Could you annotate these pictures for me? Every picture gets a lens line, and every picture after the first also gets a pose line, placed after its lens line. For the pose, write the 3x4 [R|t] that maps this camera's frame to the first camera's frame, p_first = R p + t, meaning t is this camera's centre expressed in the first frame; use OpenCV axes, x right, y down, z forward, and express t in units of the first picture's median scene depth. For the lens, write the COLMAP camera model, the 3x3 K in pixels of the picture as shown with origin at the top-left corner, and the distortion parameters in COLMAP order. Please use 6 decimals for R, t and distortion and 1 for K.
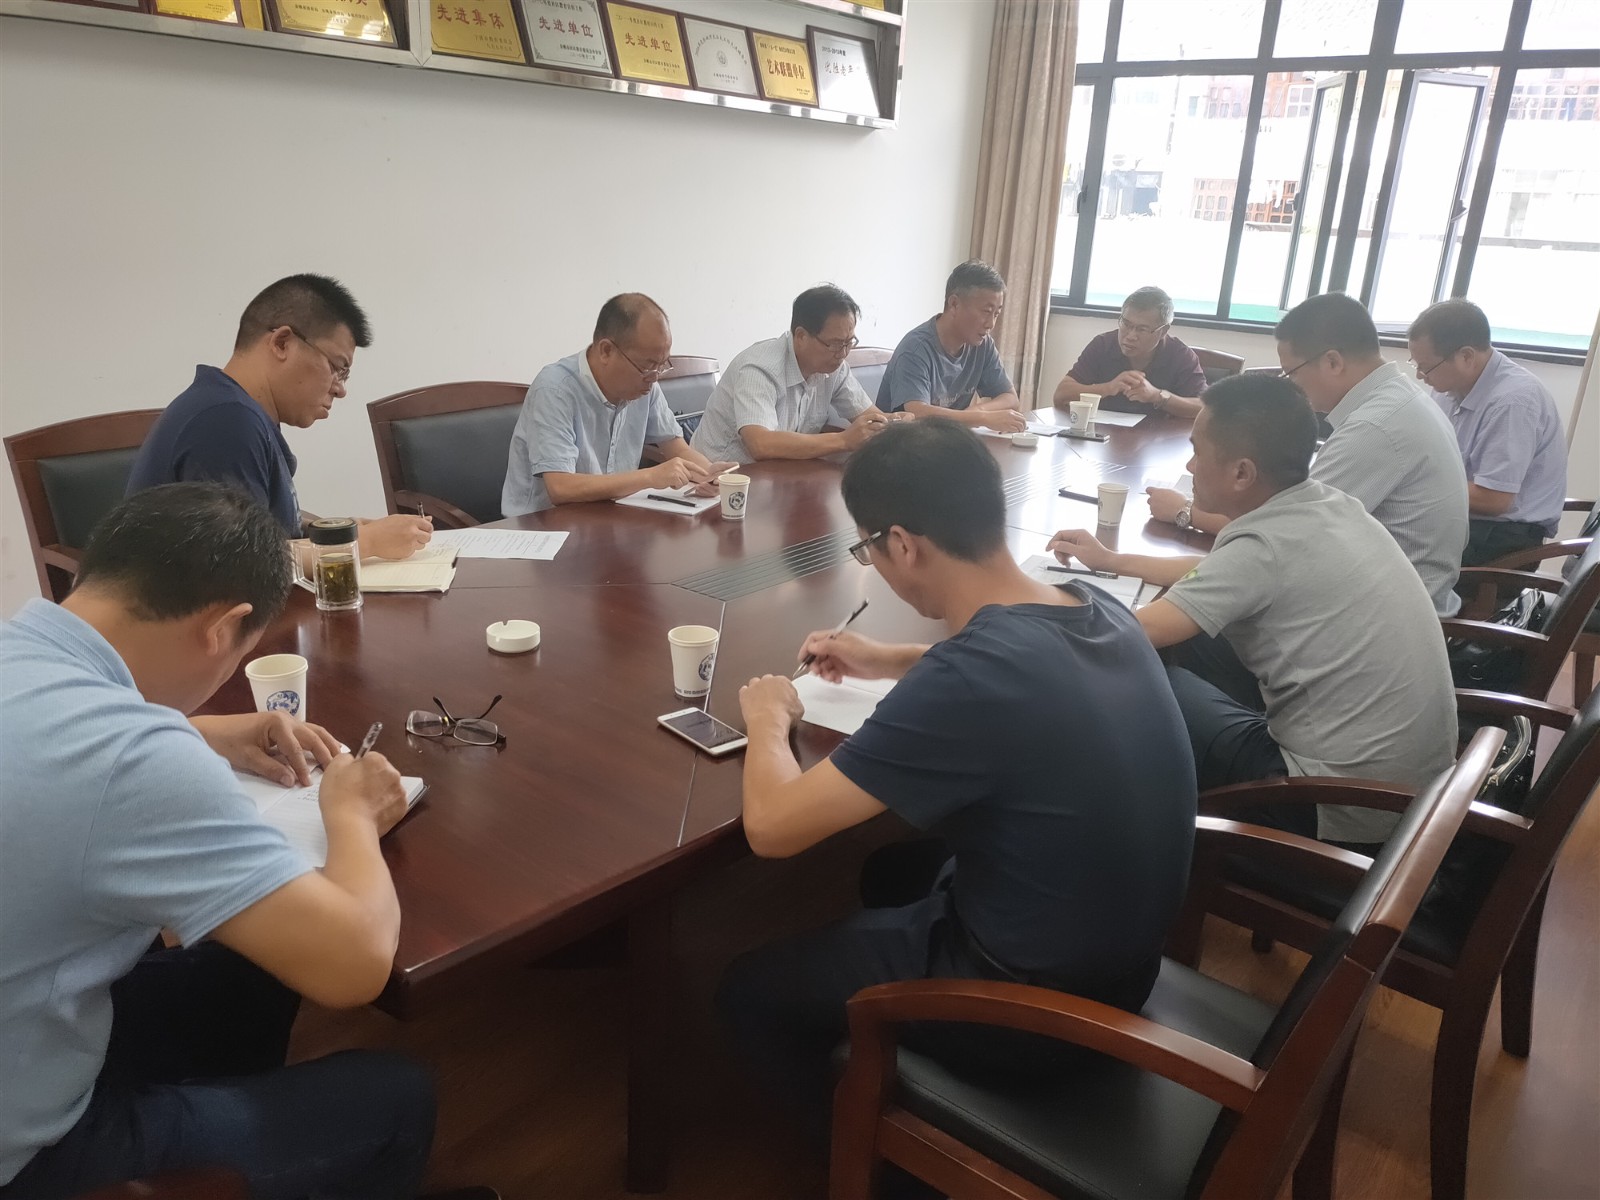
lens RADIAL K [[1150.2, 0, 785.9], [0, 1150.2, 595.6], [0, 0, 1]] dist [0.026880, -0.029173]
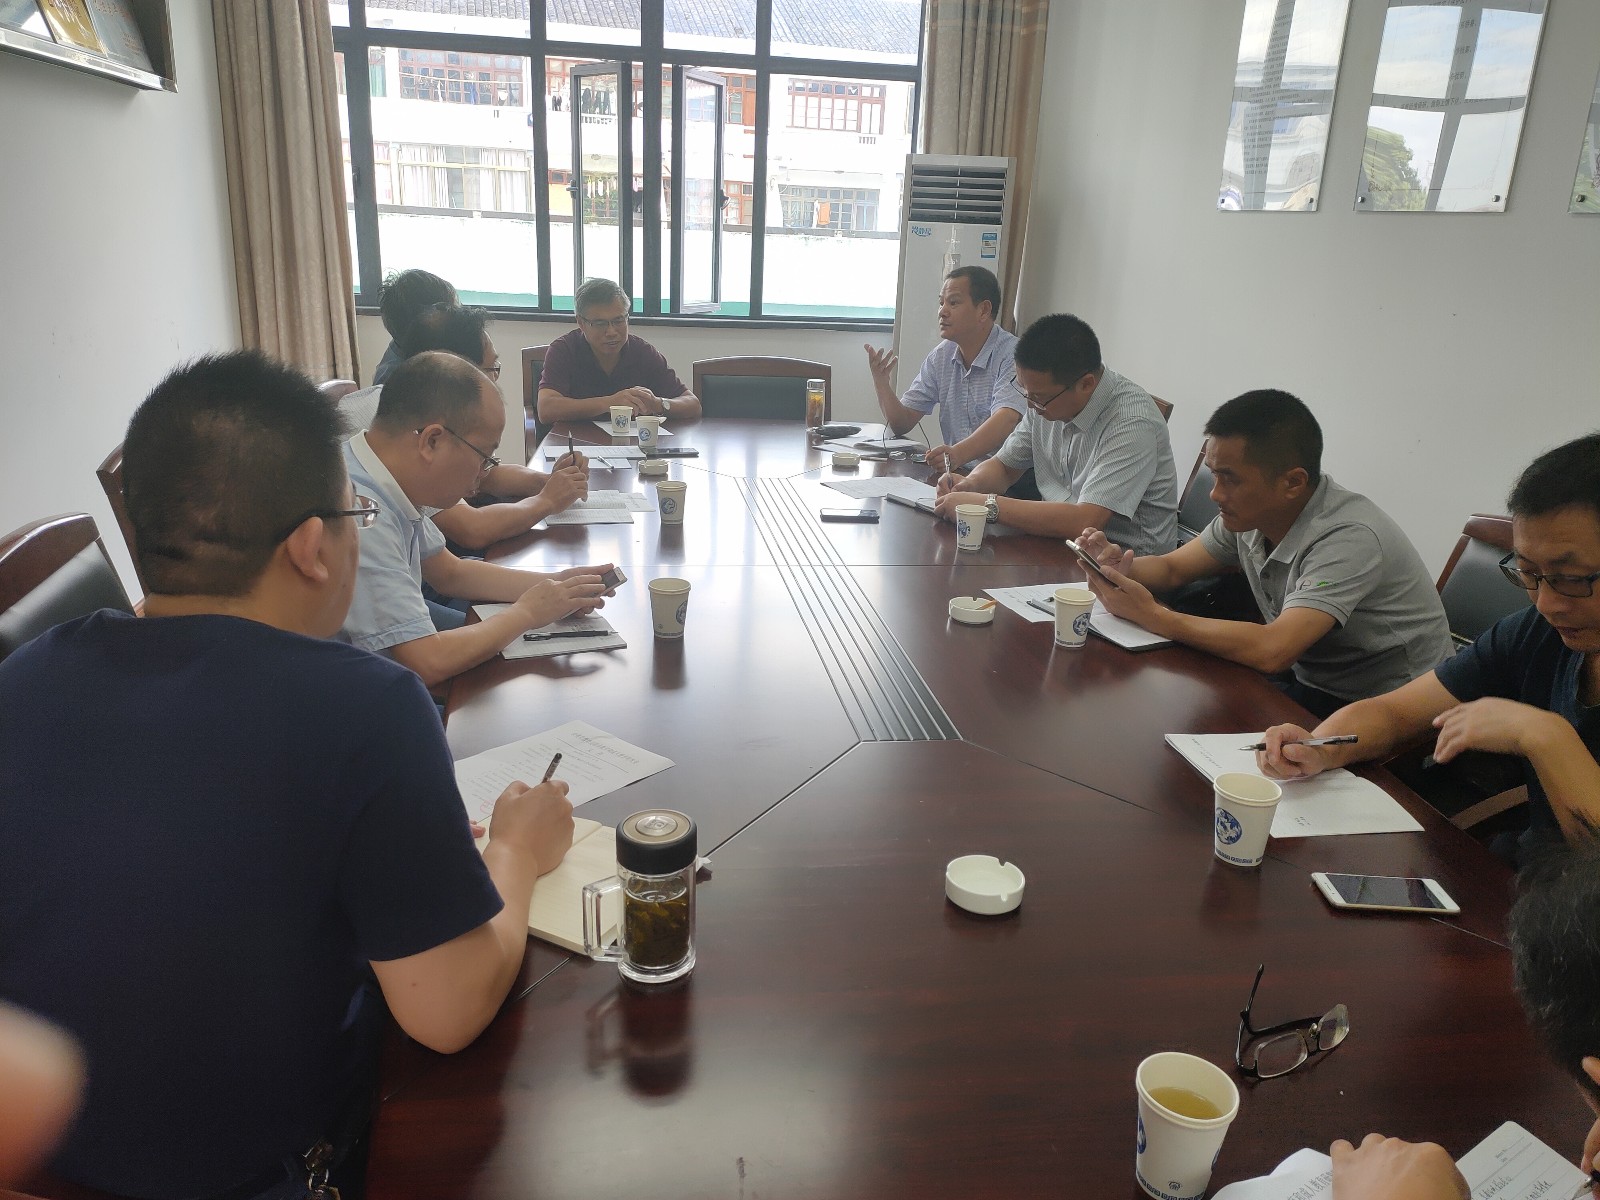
lens RADIAL K [[1150.2, 0, 787.6], [0, 1150.2, 598.4], [0, 0, 1]] dist [0.026880, -0.029173]
pose [[0.669406, -0.248025, 0.700271, -0.252324], [0.229691, 0.965535, 0.122410, -0.085823], [-0.706497, 0.078904, 0.703304, 0.212640]]
